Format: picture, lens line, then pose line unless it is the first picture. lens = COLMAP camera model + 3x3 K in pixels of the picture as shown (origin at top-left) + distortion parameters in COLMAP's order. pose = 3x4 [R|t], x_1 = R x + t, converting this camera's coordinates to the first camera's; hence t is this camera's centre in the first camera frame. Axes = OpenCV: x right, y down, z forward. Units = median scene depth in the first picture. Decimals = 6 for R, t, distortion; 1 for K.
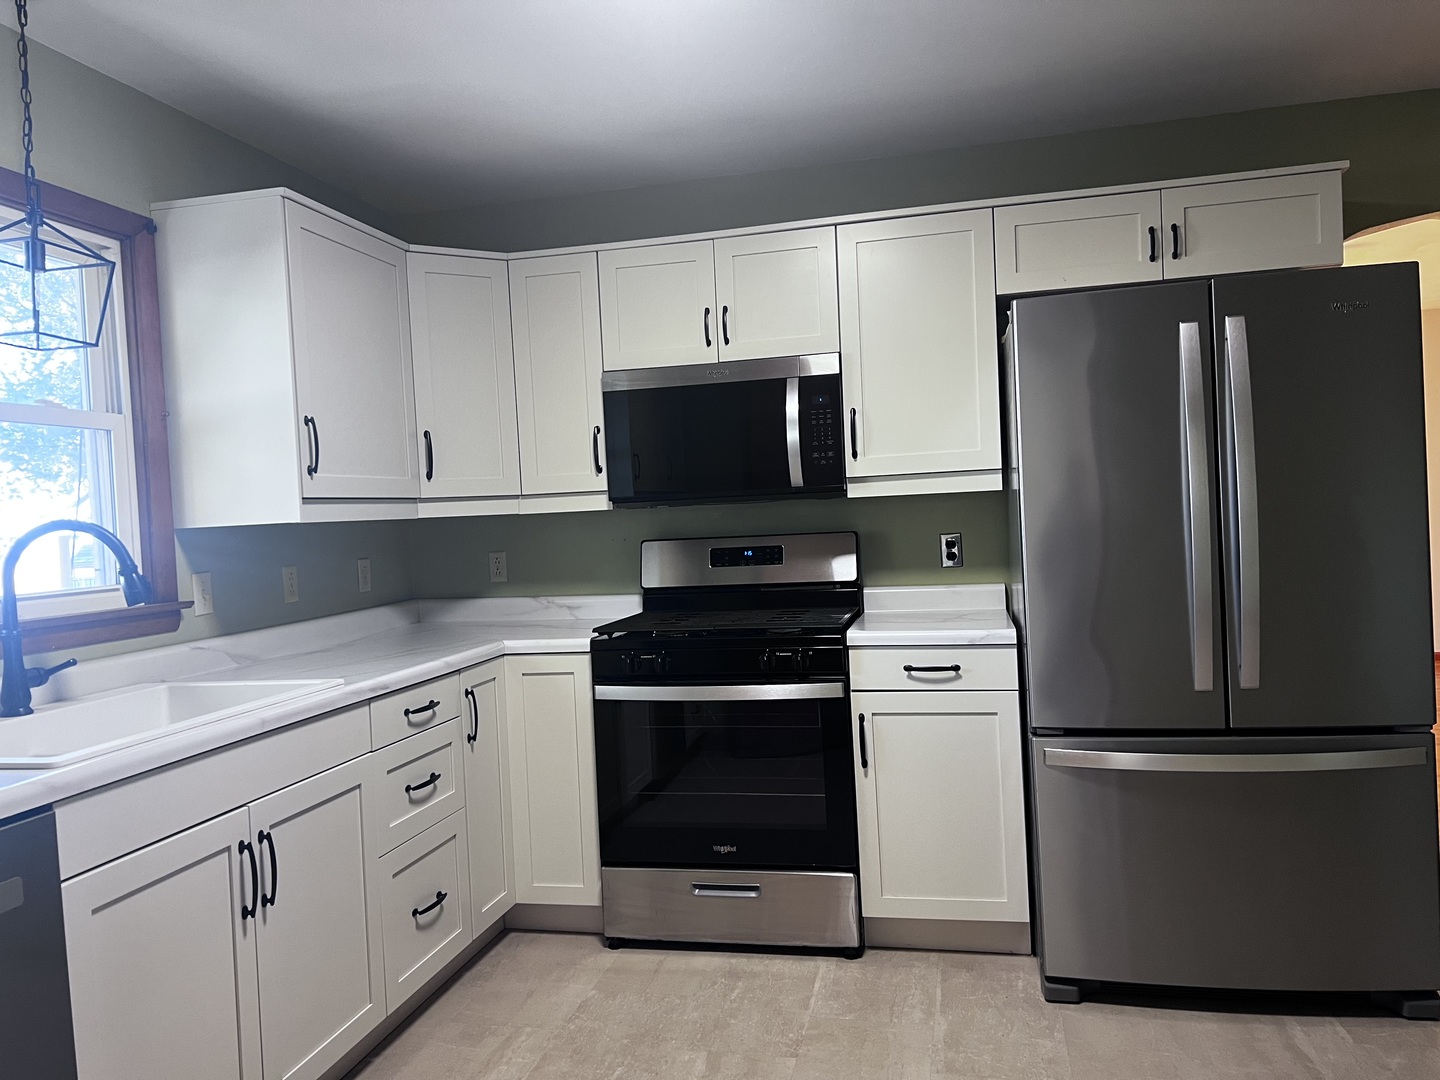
lens RADIAL K [[1080.8, 0, 724.0], [0, 1080.8, 538.6], [0, 0, 1]] dist [0.059183, -0.062698]
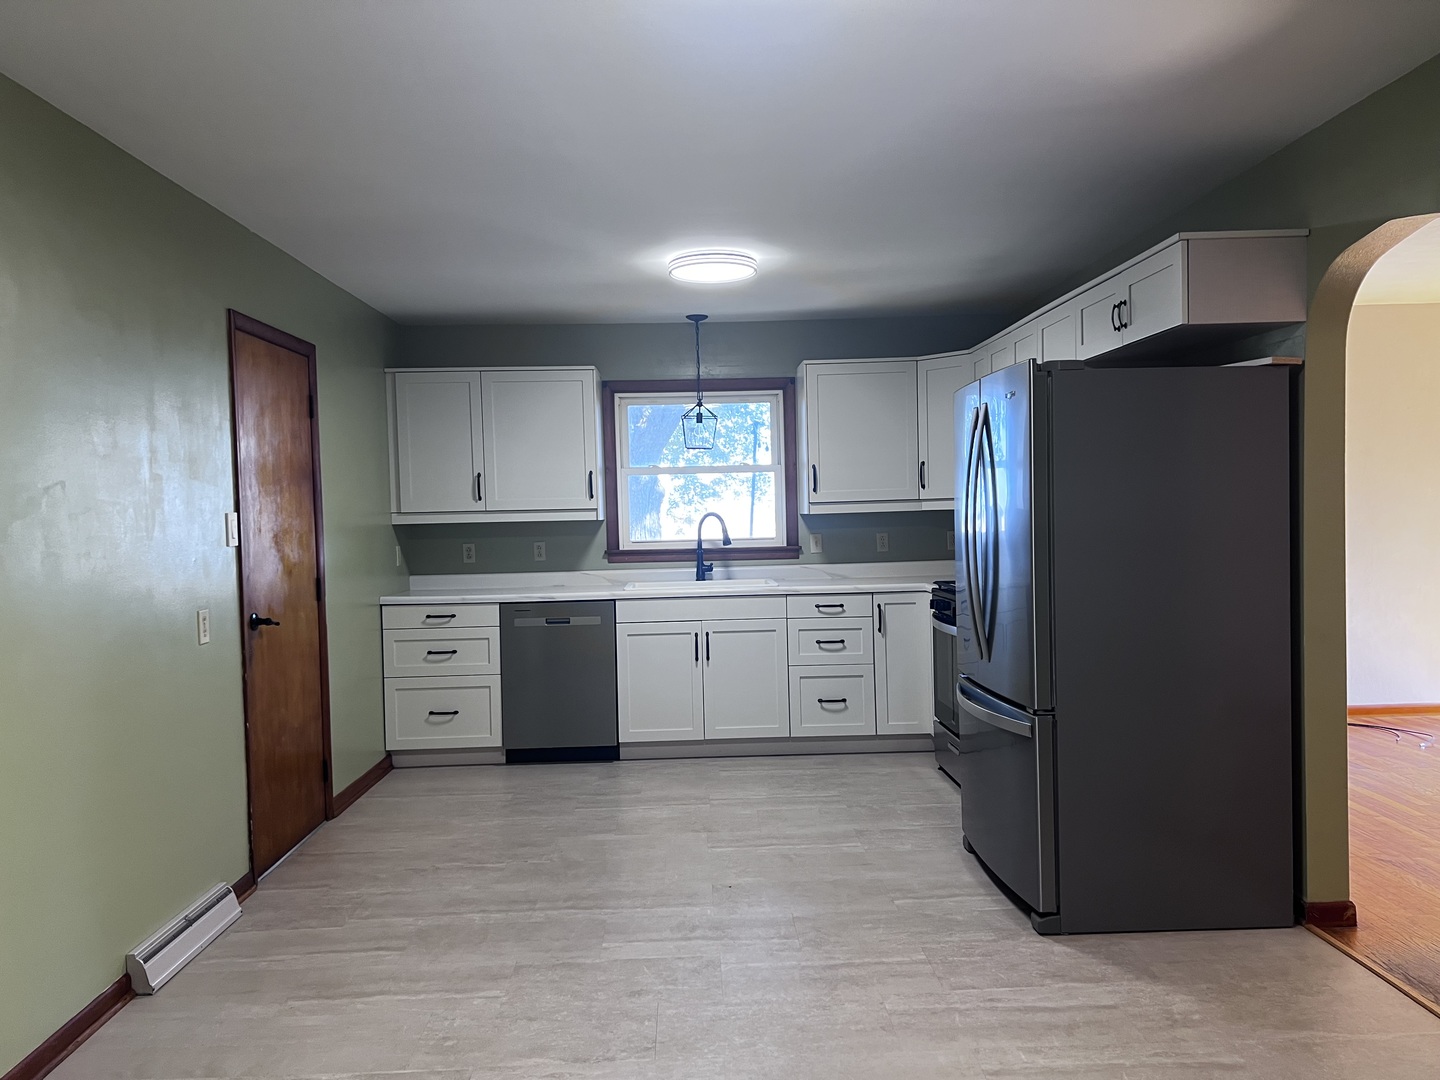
lens RADIAL K [[1080.8, 0, 716.5], [0, 1080.8, 542.8], [0, 0, 1]] dist [0.059183, -0.062698]
pose [[0.245740, 0.067334, -0.966994, 1.716786], [-0.007370, 0.997685, 0.067599, -0.104467], [0.969308, -0.009485, 0.245668, 0.303667]]
